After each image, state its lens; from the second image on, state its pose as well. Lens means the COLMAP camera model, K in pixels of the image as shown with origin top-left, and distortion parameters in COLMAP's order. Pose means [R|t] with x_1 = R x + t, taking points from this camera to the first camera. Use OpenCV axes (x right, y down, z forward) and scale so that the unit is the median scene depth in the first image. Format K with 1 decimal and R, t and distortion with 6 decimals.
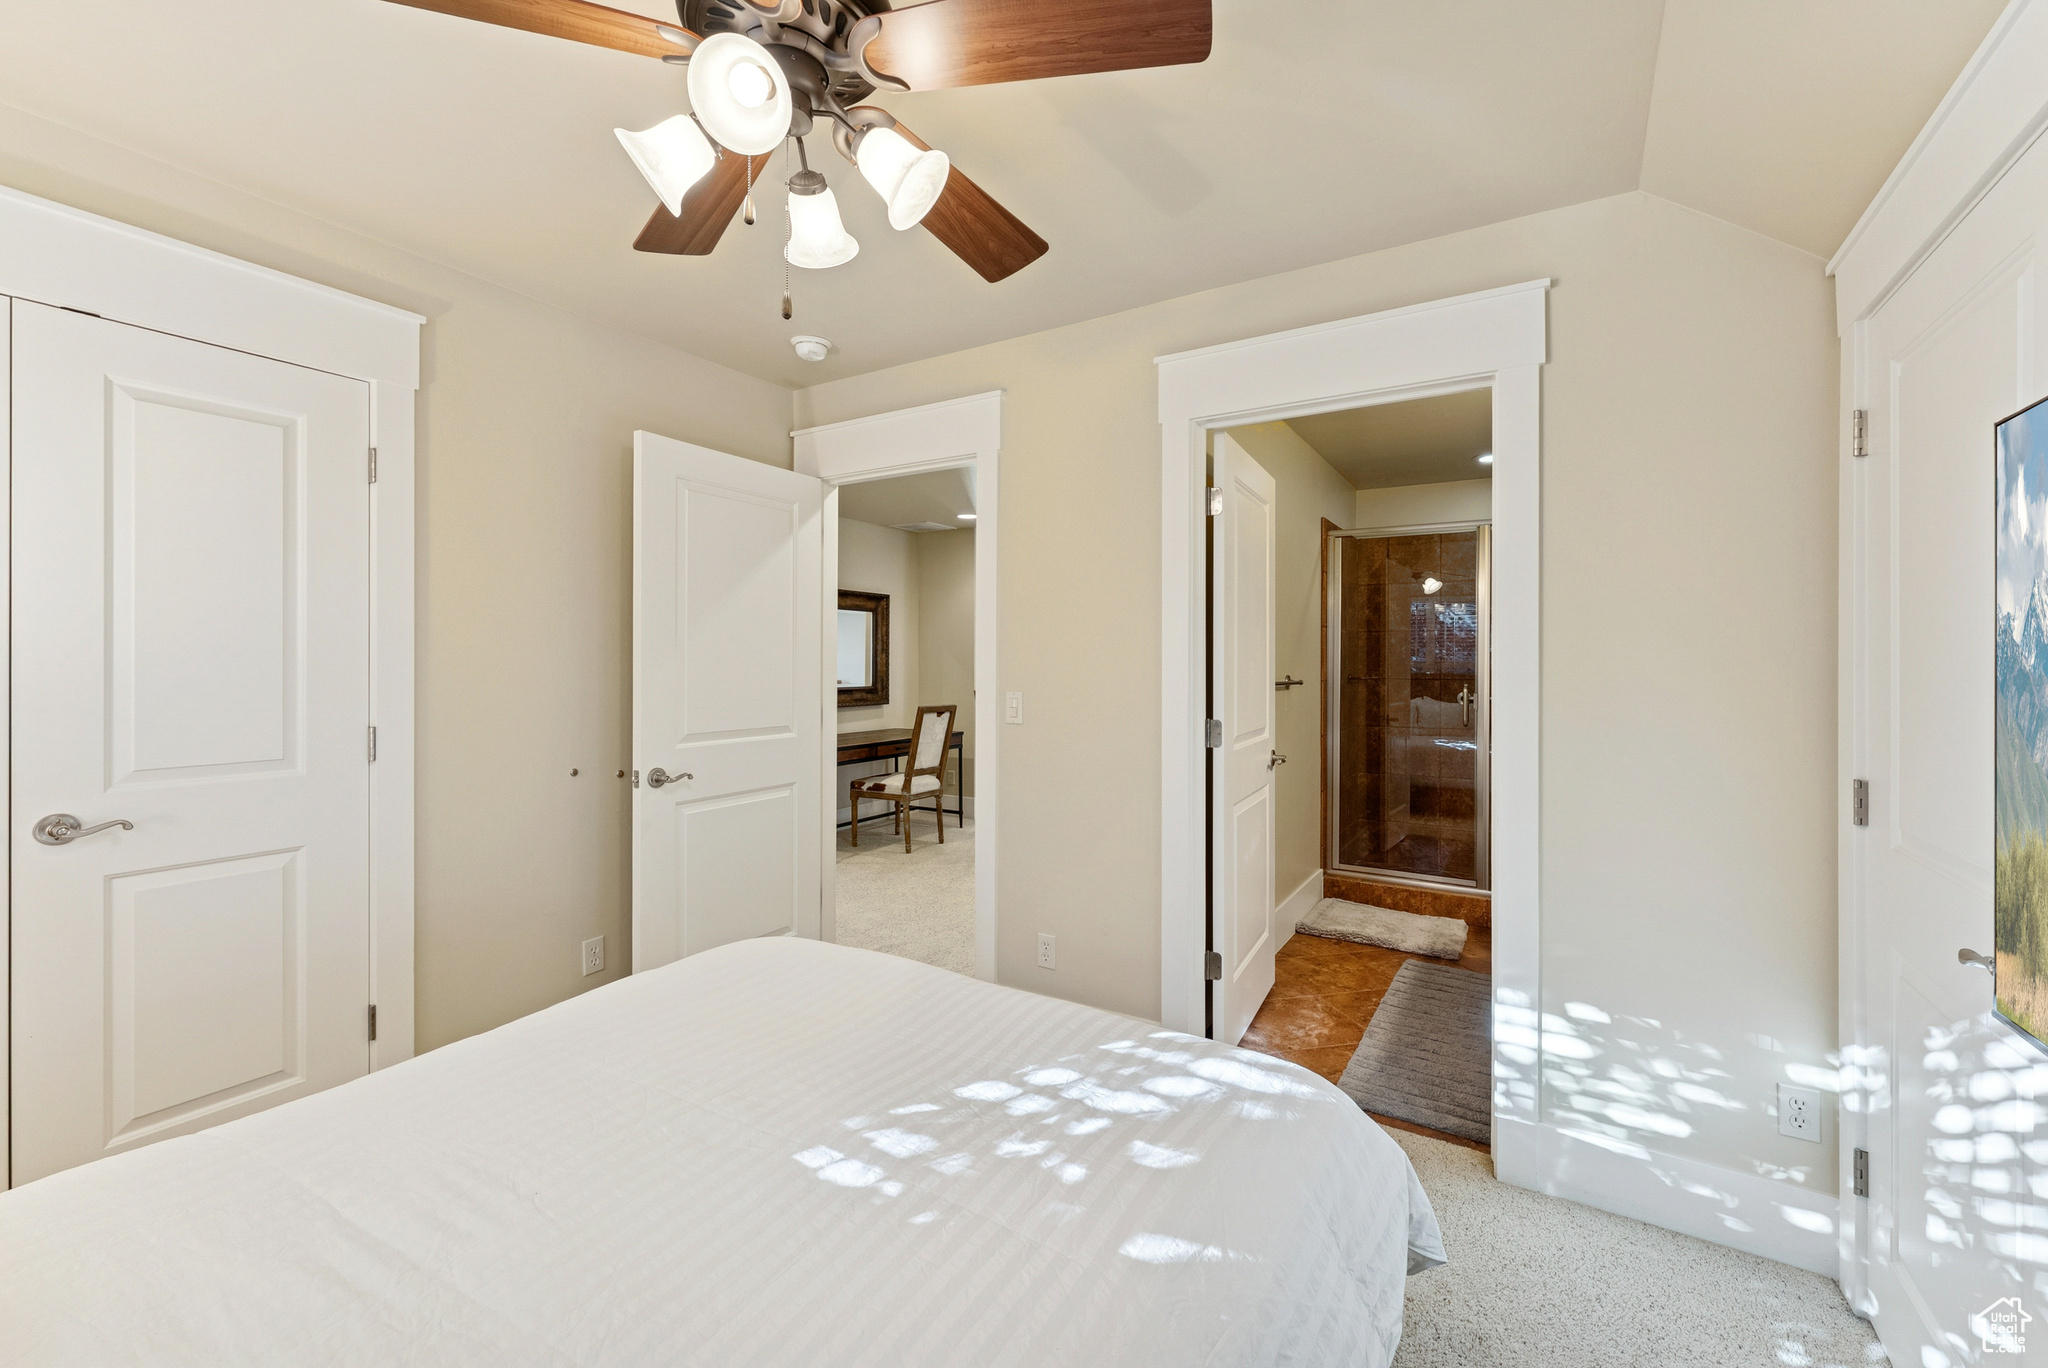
lens RADIAL K [[833.3, 0, 1025.7], [0, 833.3, 670.7], [0, 0, 1]] dist [0.009671, 0.000005]
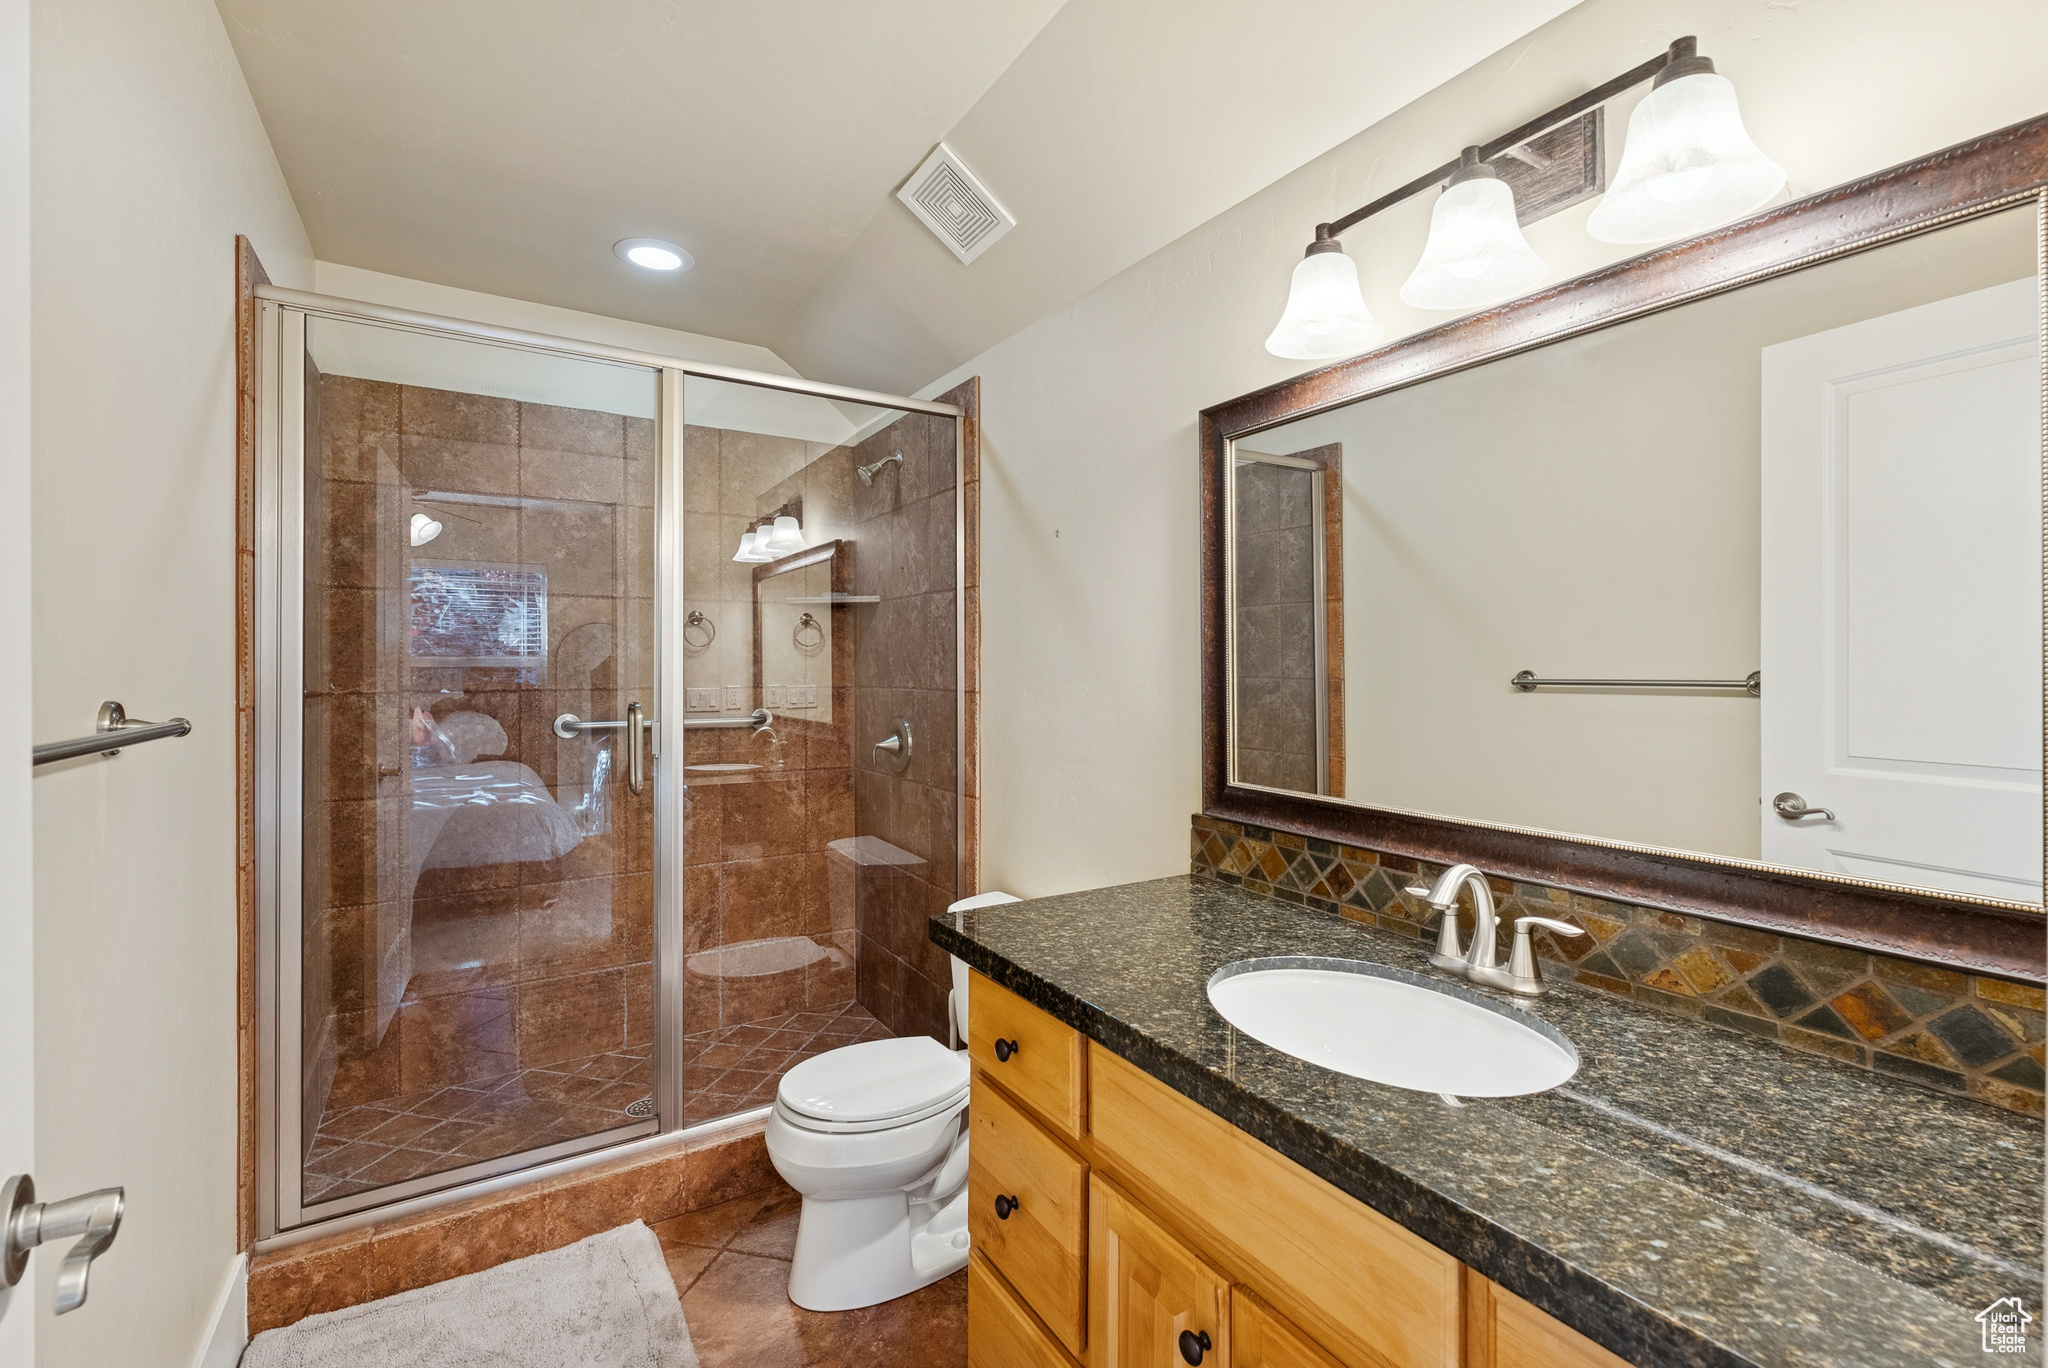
lens RADIAL K [[874.9, 0, 1022.3], [0, 874.9, 665.9], [0, 0, 1]] dist [0.001713, 0.000288]
pose [[0.435253, -0.004217, 0.900298, 0.169856], [0.007332, 0.999972, 0.001139, -0.003256], [-0.900278, 0.006105, 0.435272, 0.551057]]
